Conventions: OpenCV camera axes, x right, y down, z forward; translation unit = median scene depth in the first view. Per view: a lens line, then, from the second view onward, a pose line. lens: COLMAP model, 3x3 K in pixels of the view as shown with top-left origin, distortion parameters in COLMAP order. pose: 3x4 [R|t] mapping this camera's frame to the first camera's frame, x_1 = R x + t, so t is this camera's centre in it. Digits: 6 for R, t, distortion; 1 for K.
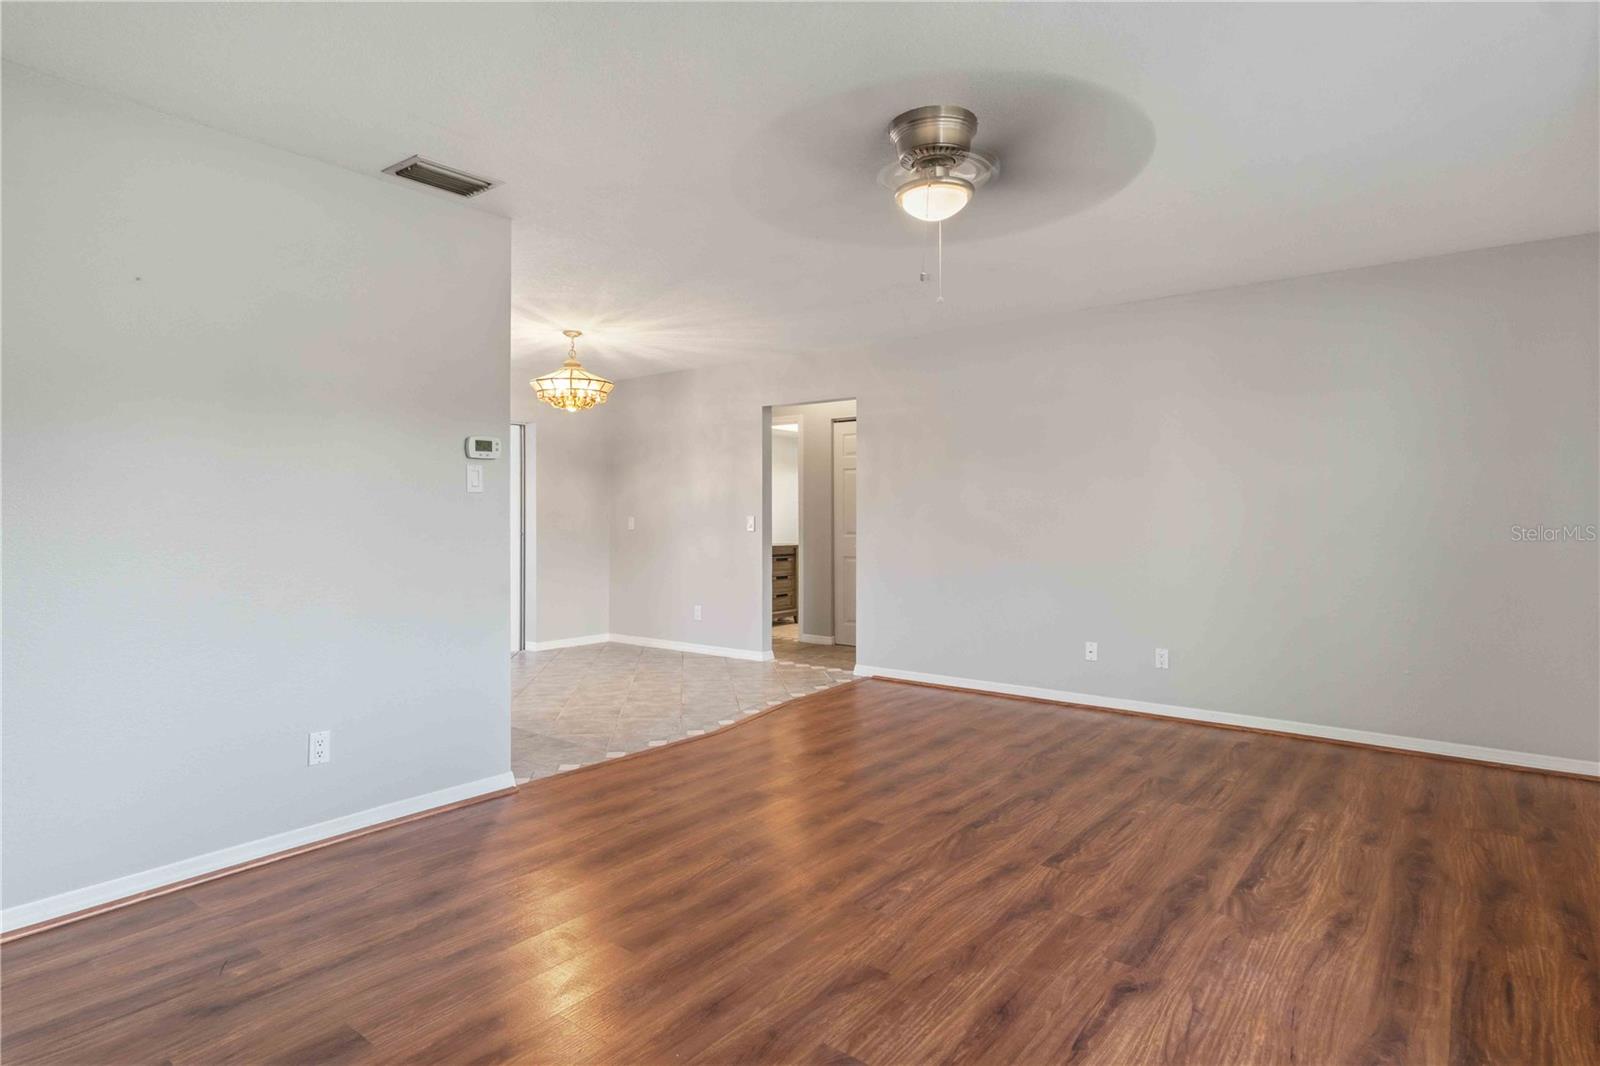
lens RADIAL K [[854.3, 0, 793.5], [0, 854.3, 520.3], [0, 0, 1]] dist [0.007127, 0.002657]
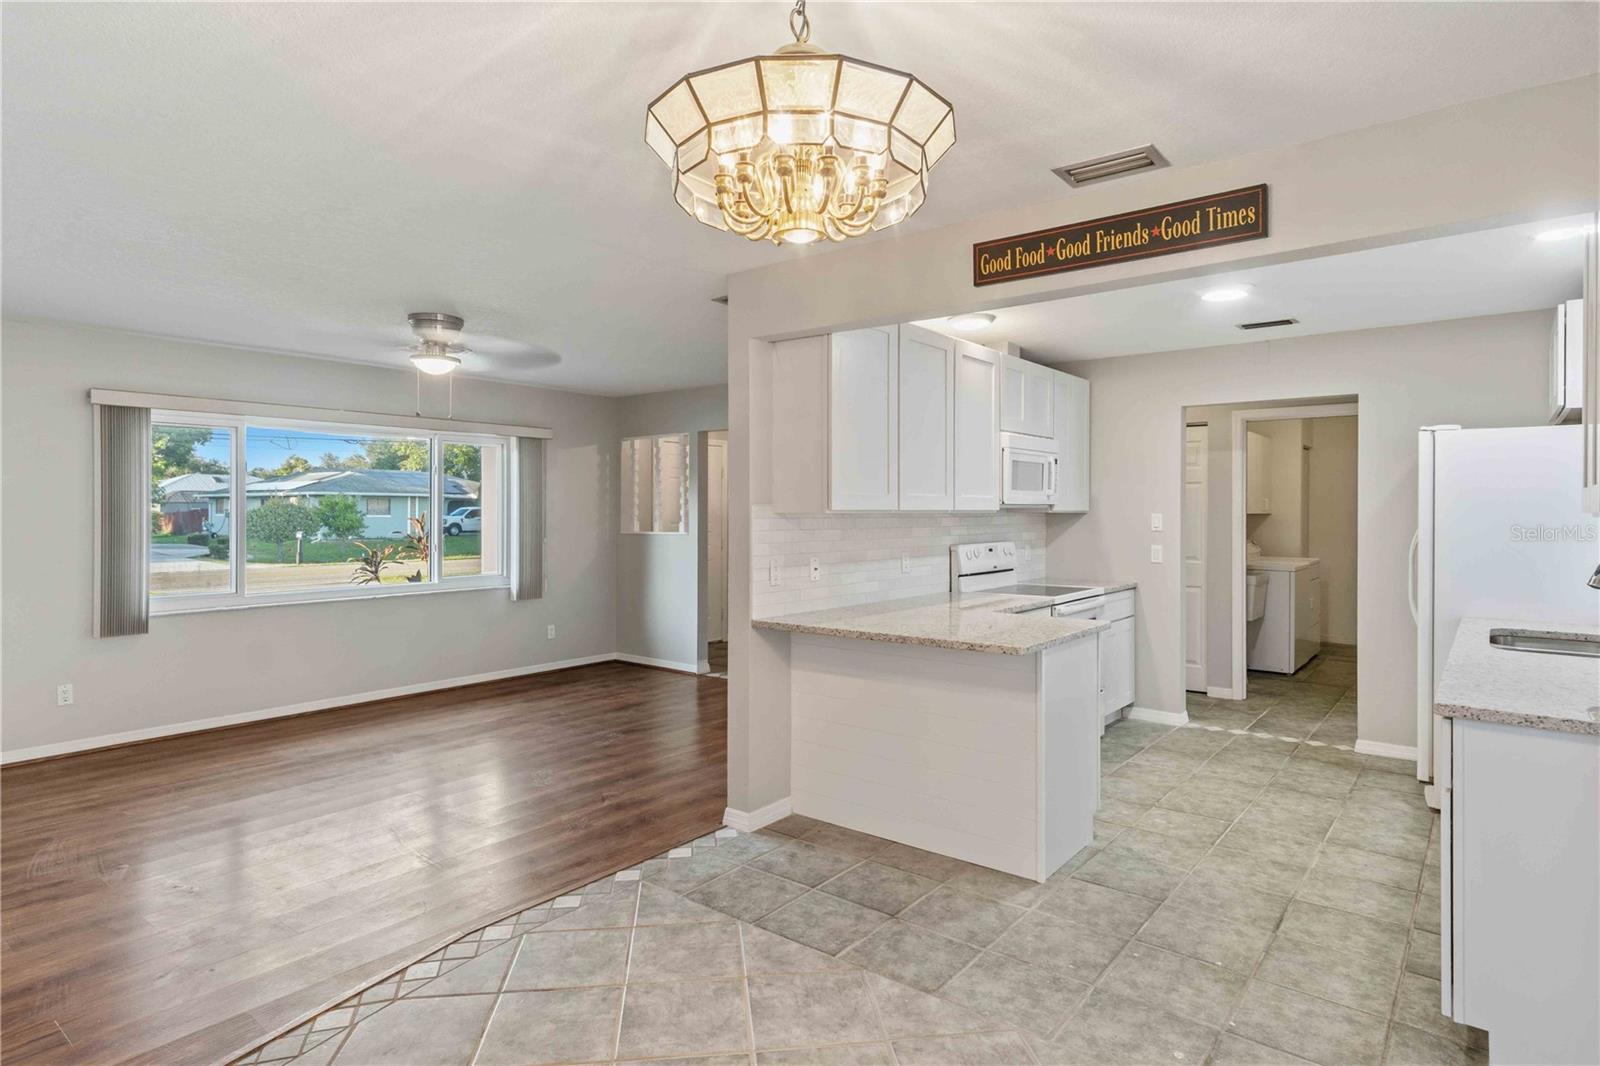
lens RADIAL K [[870.8, 0, 791.6], [0, 870.8, 510.8], [0, 0, 1]] dist [0.007161, 0.002321]
pose [[-0.999978, -0.001740, 0.006444, -0.511531], [-0.001710, 0.999988, 0.004580, -0.087324], [-0.006451, 0.004569, -0.999969, 2.529773]]
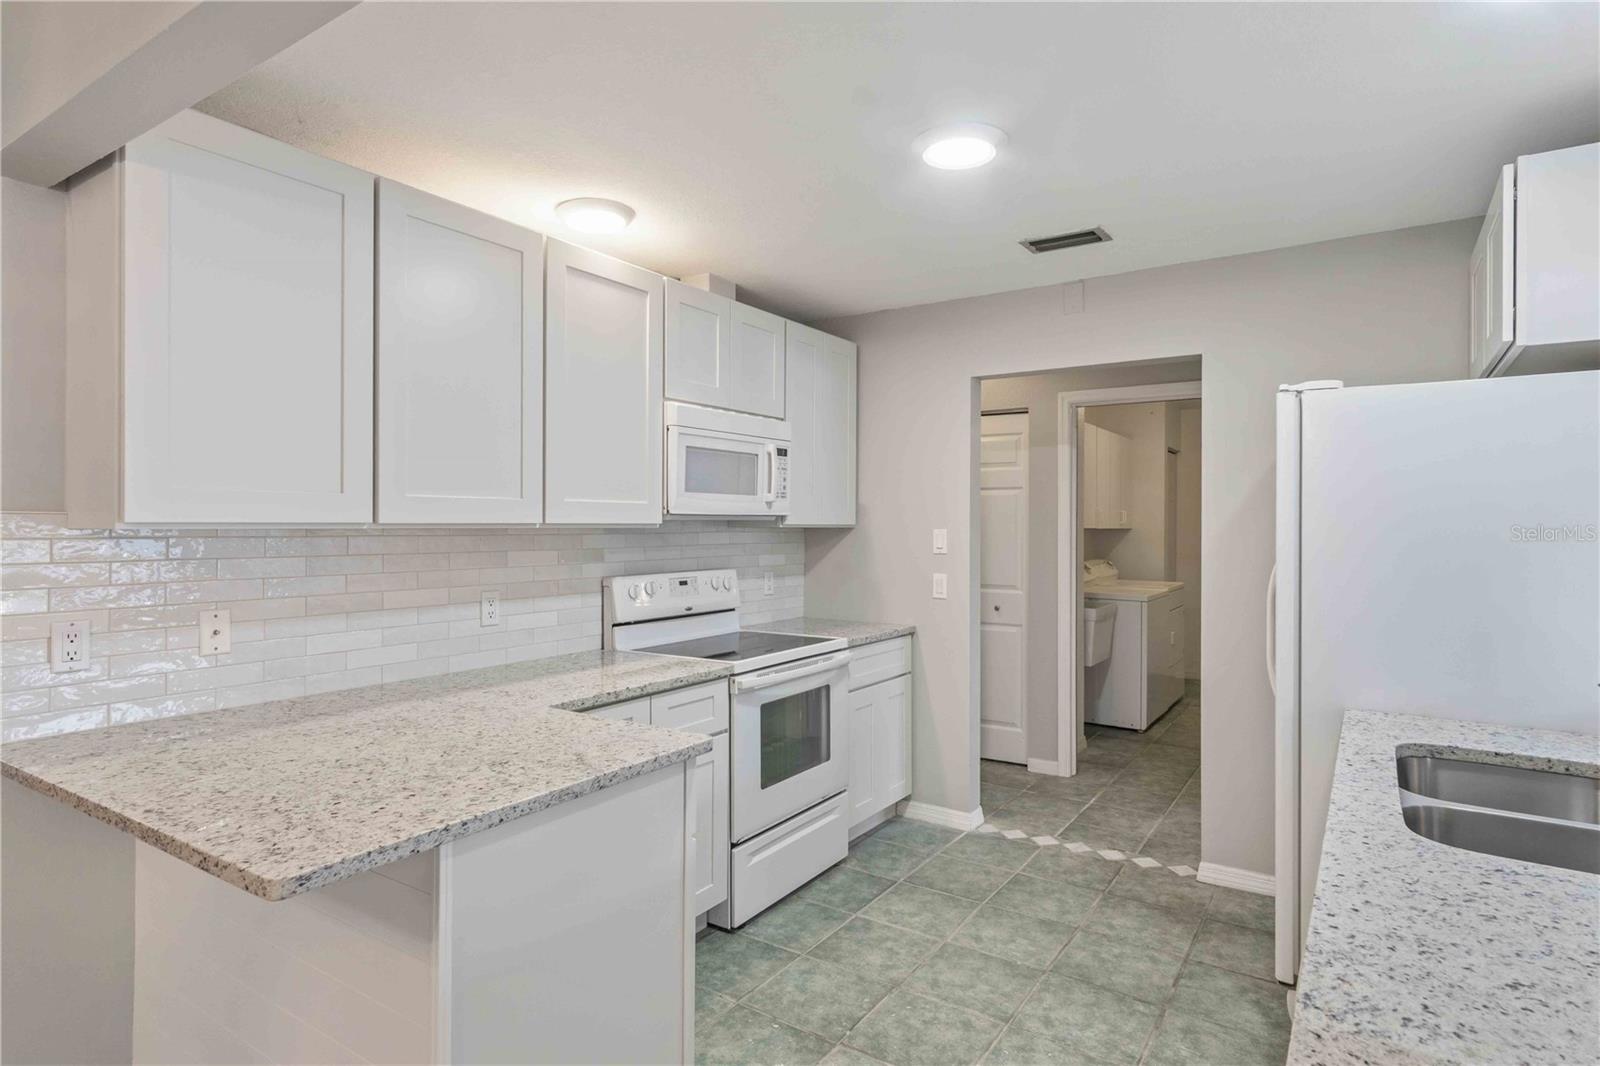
lens RADIAL K [[854.3, 0, 793.5], [0, 854.3, 520.3], [0, 0, 1]] dist [0.007127, 0.002657]
pose [[-0.997113, -0.003516, -0.075855, -0.977750], [-0.003480, 0.999994, -0.000607, -0.085701], [0.075857, -0.000341, -0.997119, 1.912552]]
